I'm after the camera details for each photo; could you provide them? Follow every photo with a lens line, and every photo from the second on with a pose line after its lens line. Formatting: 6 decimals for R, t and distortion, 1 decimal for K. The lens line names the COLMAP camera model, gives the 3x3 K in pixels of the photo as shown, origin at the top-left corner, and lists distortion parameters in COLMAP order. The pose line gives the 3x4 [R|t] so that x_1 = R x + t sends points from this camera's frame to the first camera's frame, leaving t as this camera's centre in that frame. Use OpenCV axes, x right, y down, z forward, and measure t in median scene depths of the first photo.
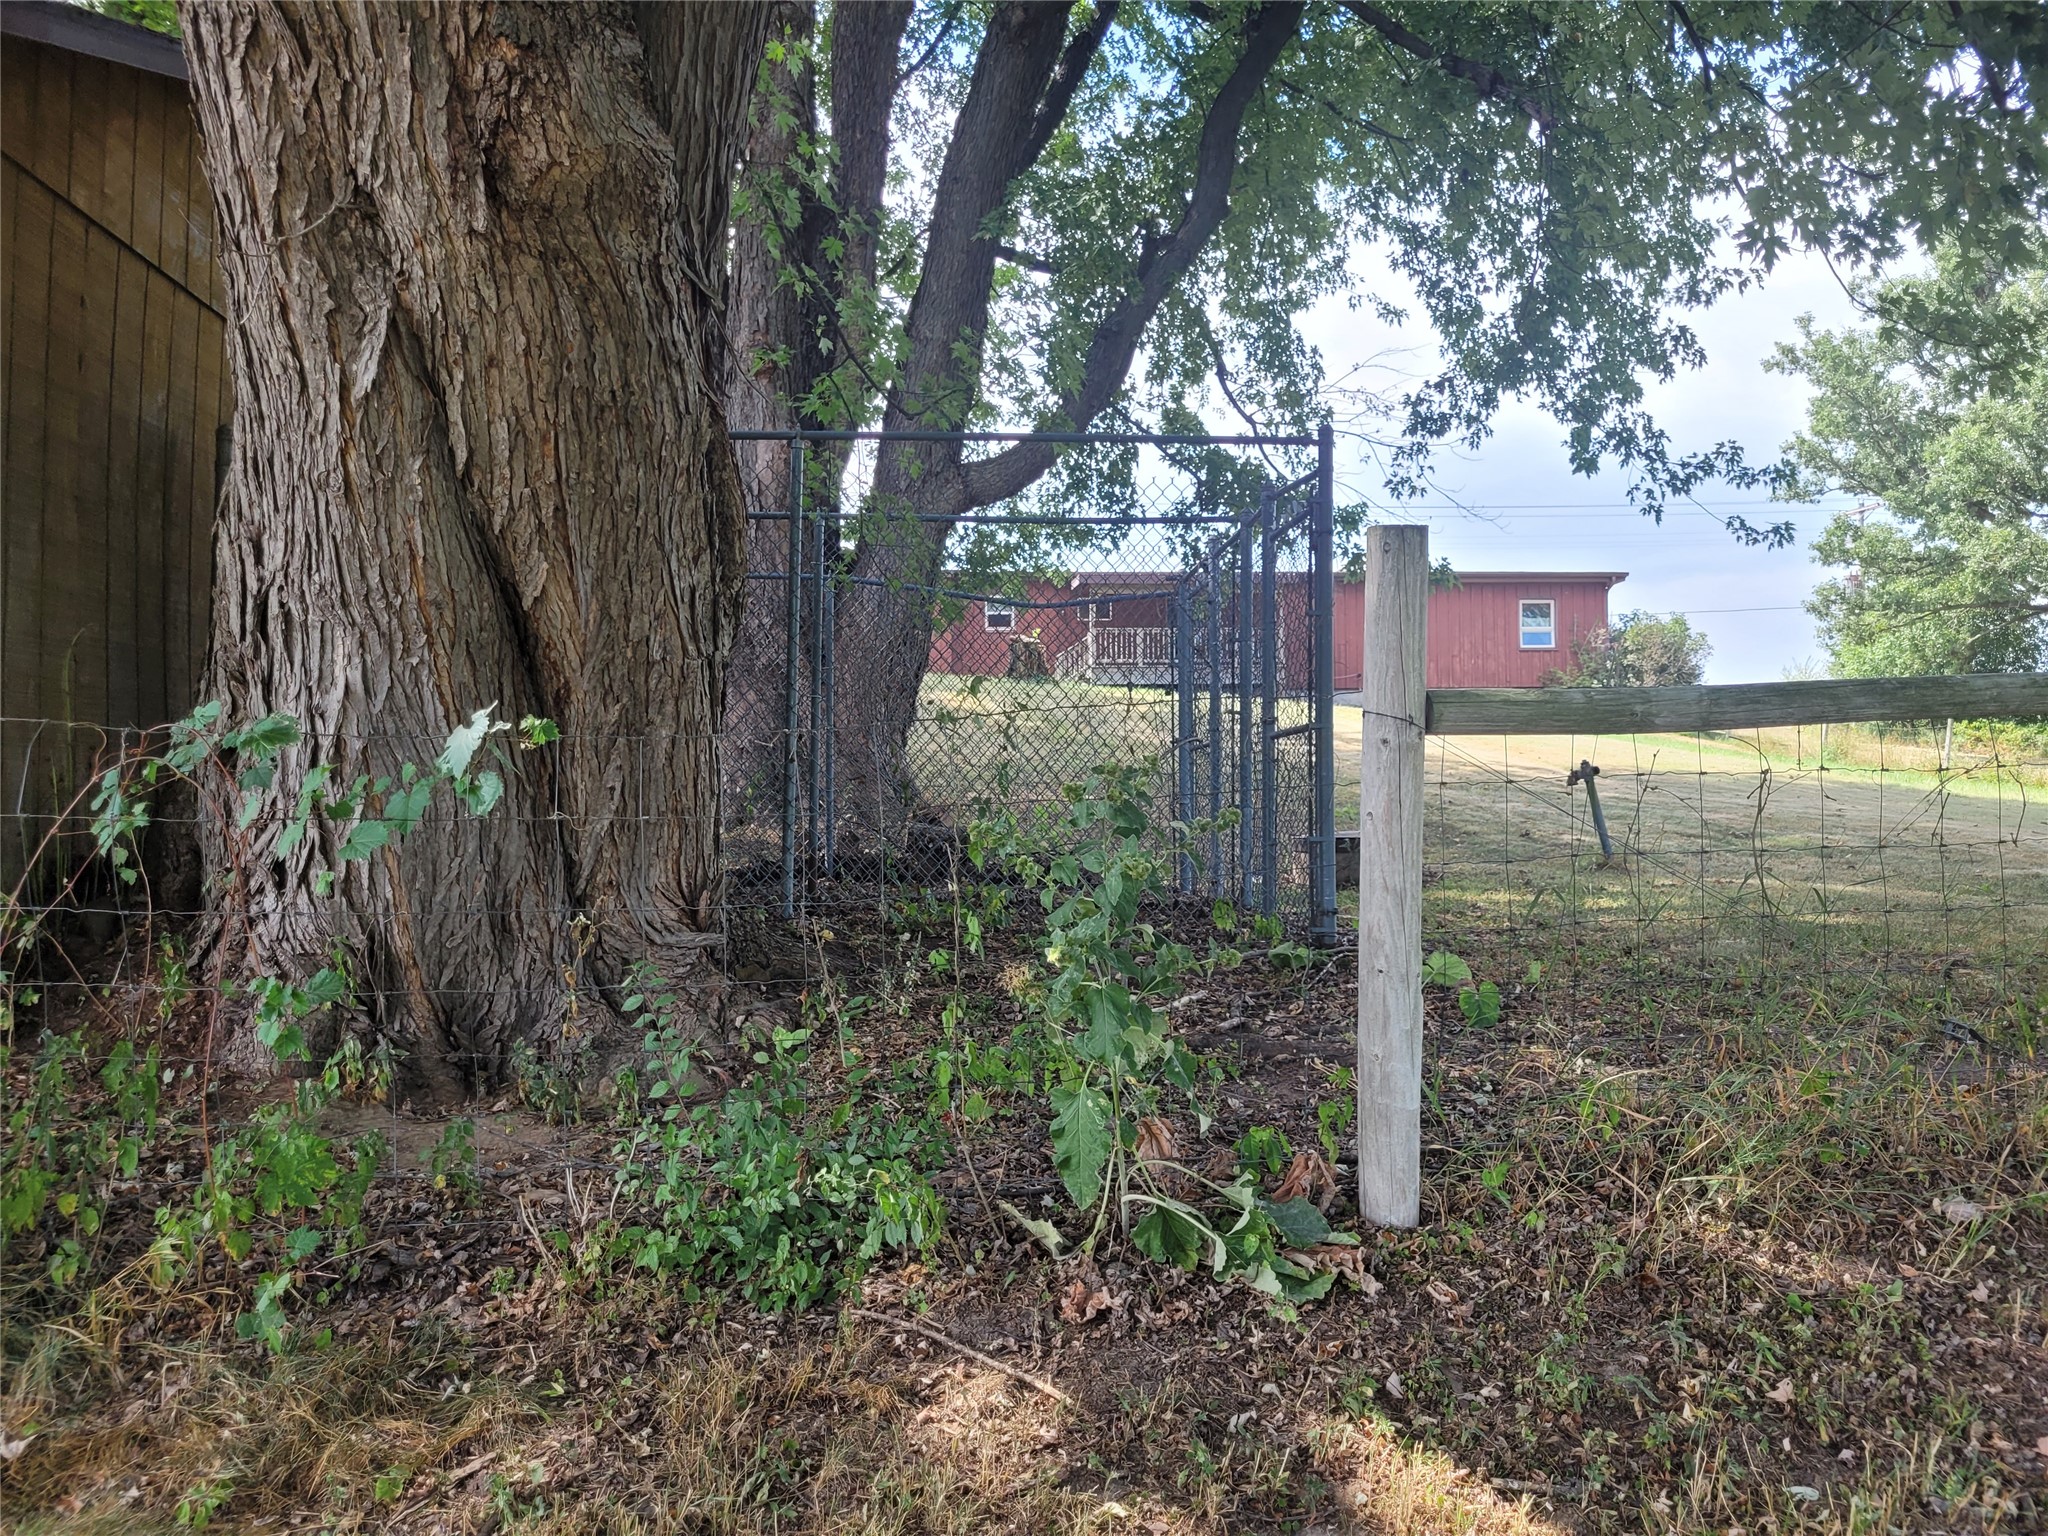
lens RADIAL K [[1523.3, 0, 1008.5], [0, 1523.3, 792.6], [0, 0, 1]] dist [0.045327, -0.031748]
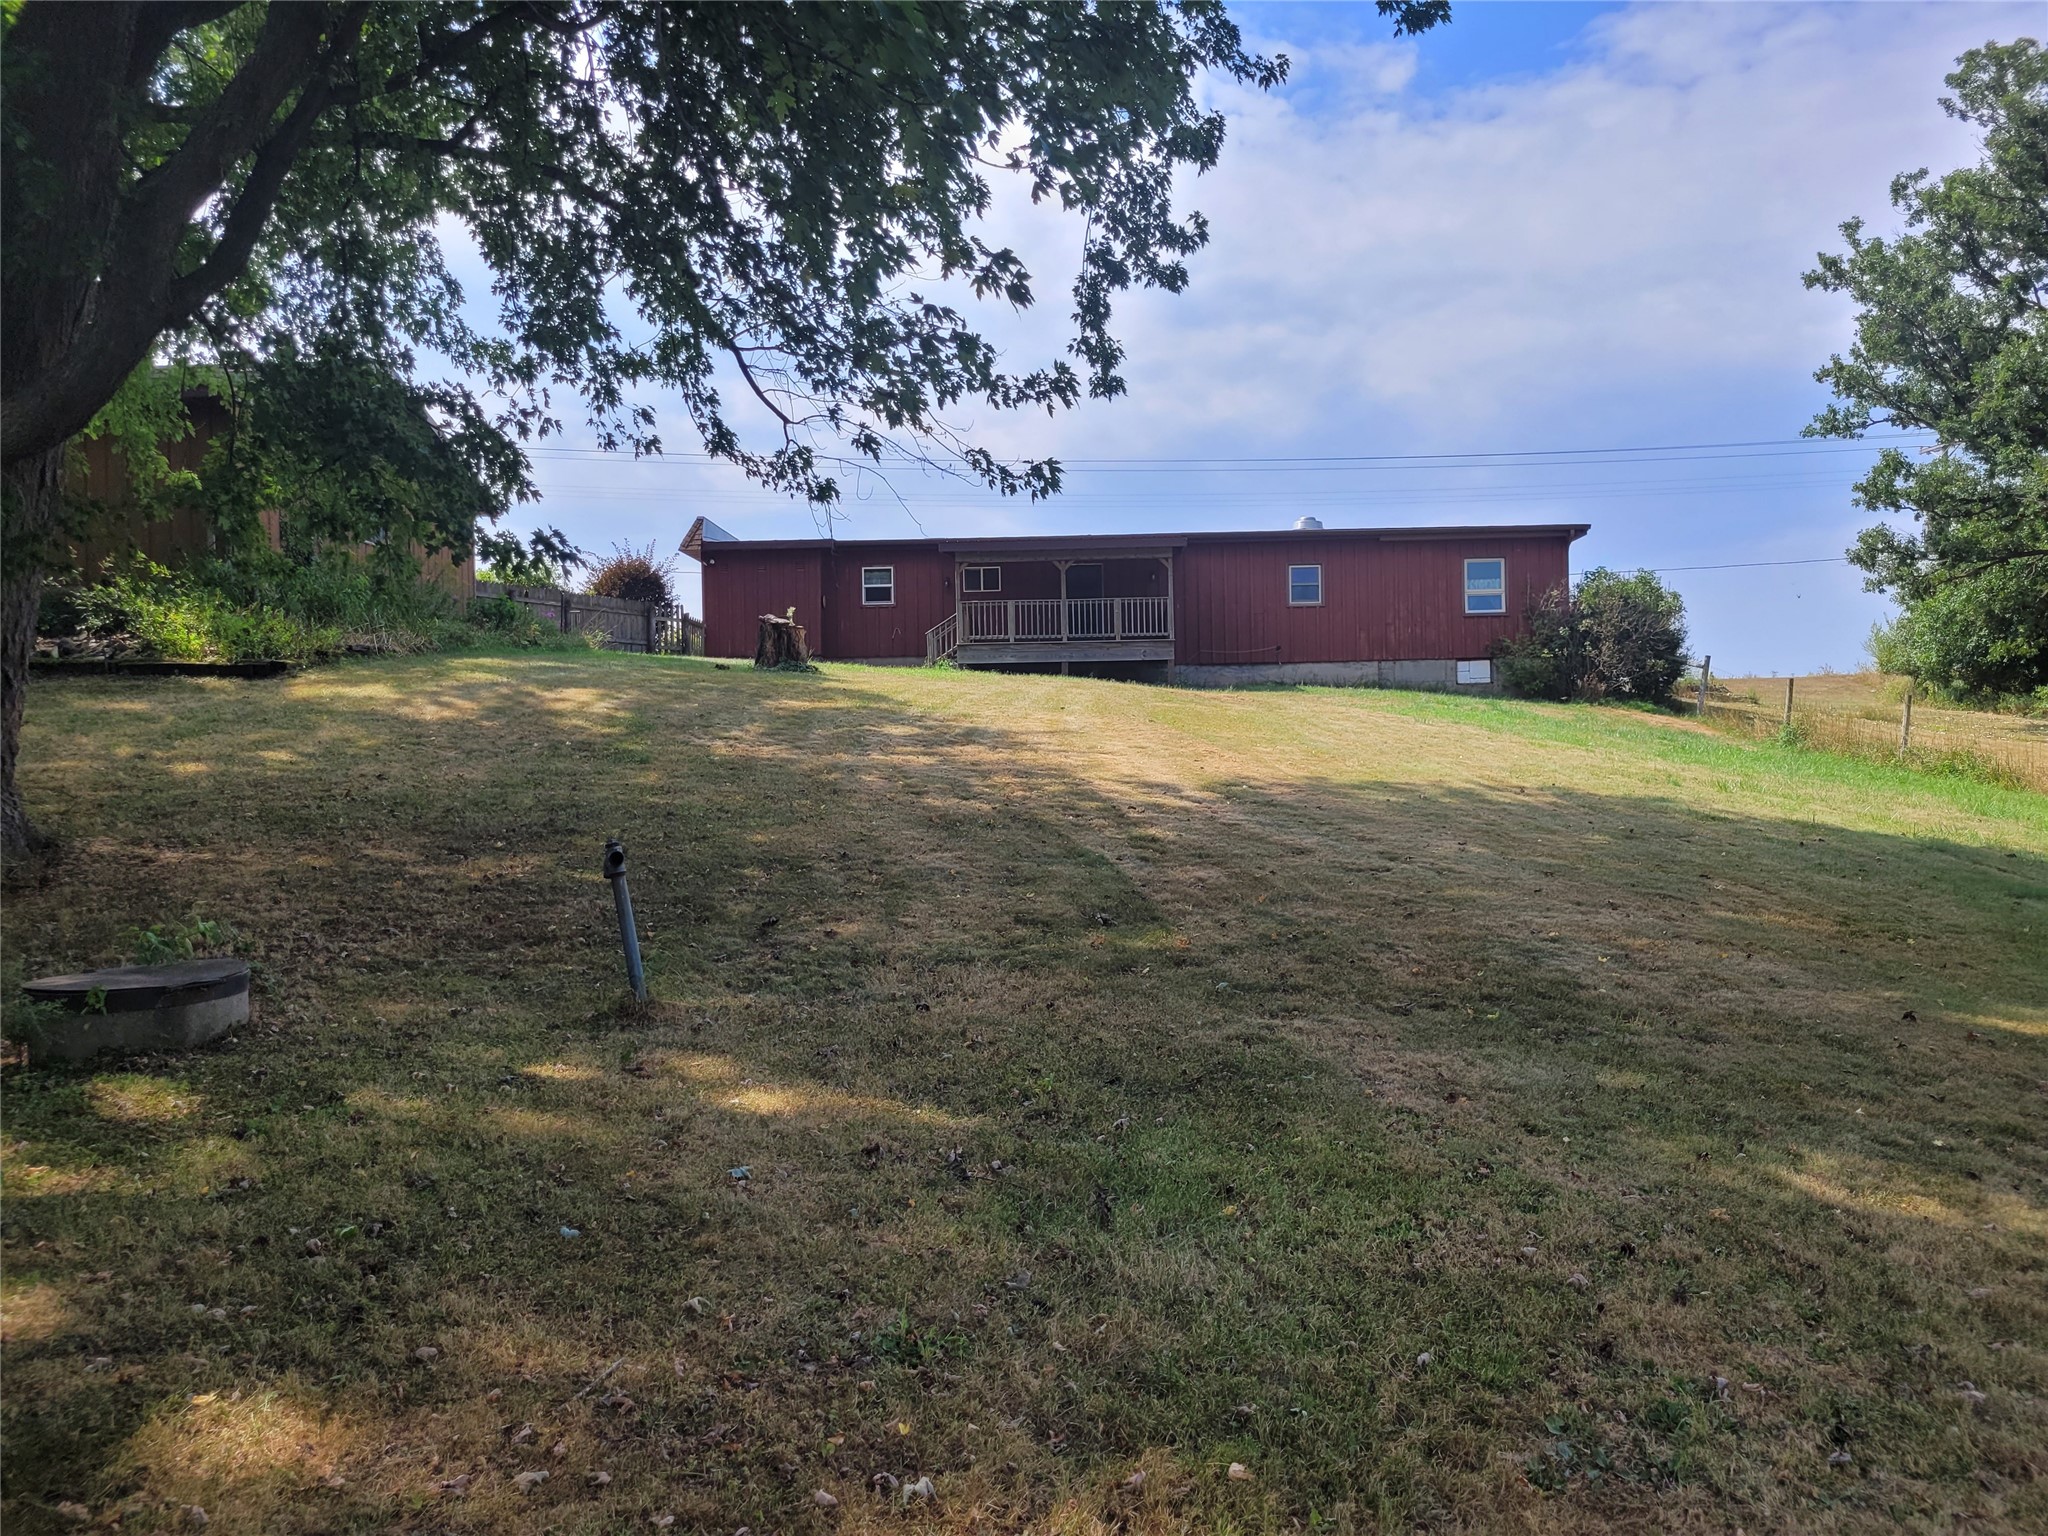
lens RADIAL K [[1538.9, 0, 1021.2], [0, 1538.9, 797.7], [0, 0, 1]] dist [0.044347, -0.042548]
pose [[0.996371, -0.009469, -0.084592, 0.127392], [0.011554, 0.999641, 0.024191, -0.011198], [0.084332, -0.025081, 0.996122, 0.079814]]
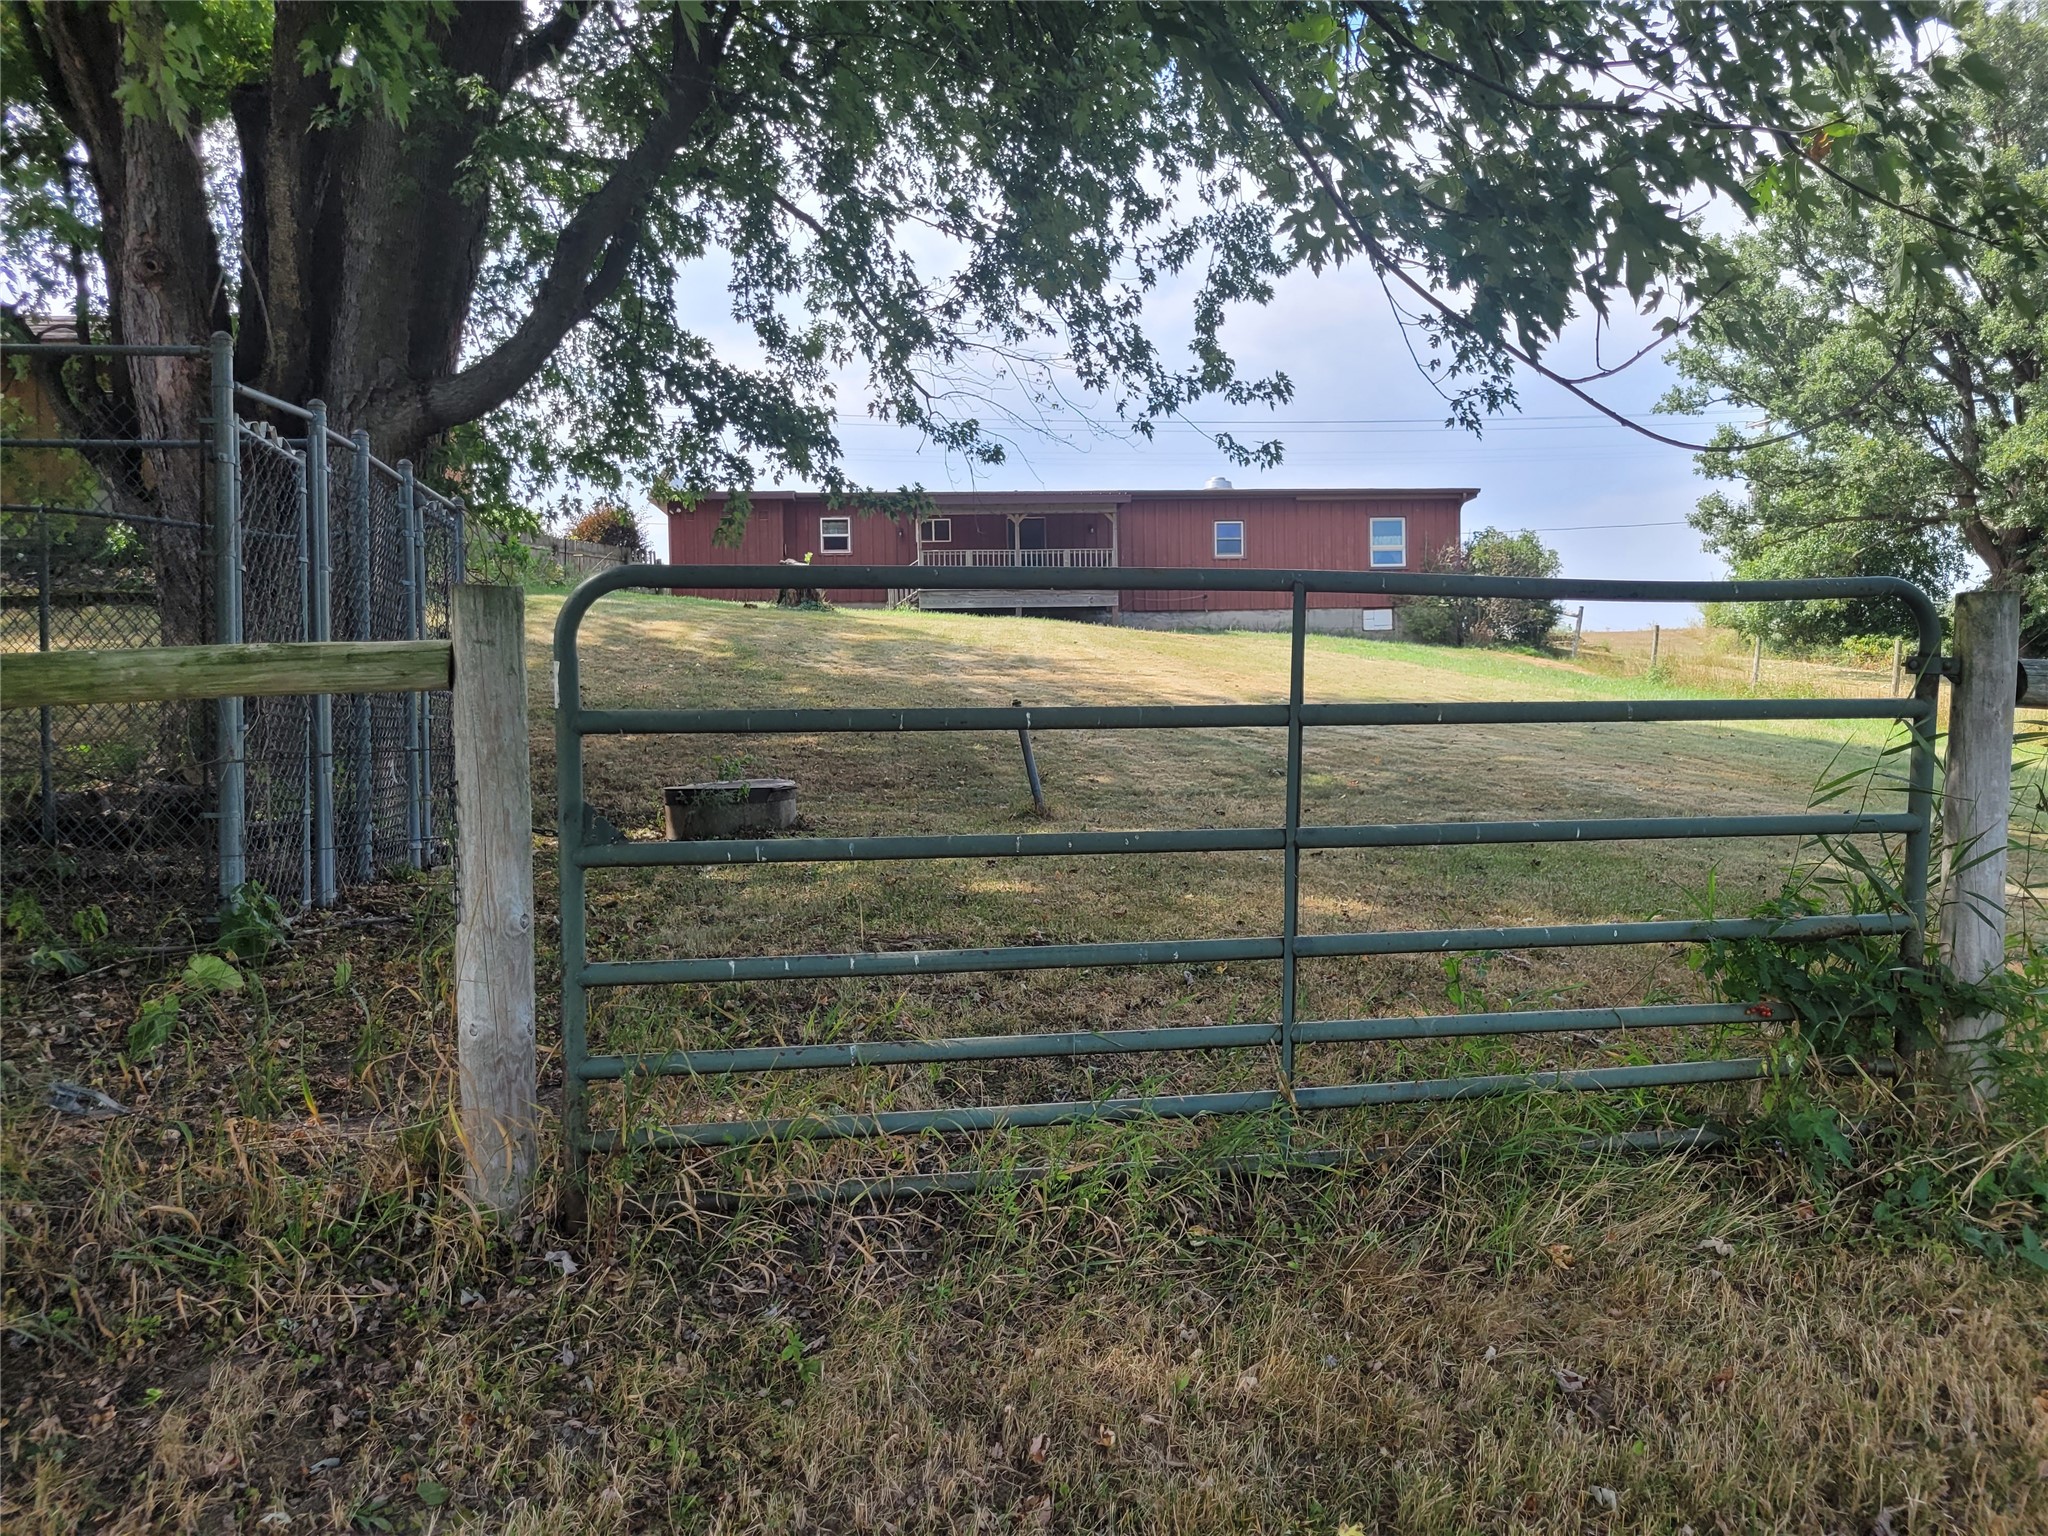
lens RADIAL K [[1538.9, 0, 1021.2], [0, 1538.9, 797.7], [0, 0, 1]] dist [0.044347, -0.042548]
pose [[0.999806, -0.012121, 0.015543, 0.077271], [0.011275, 0.998507, 0.053439, -0.002229], [-0.016168, -0.053253, 0.998450, 0.010548]]
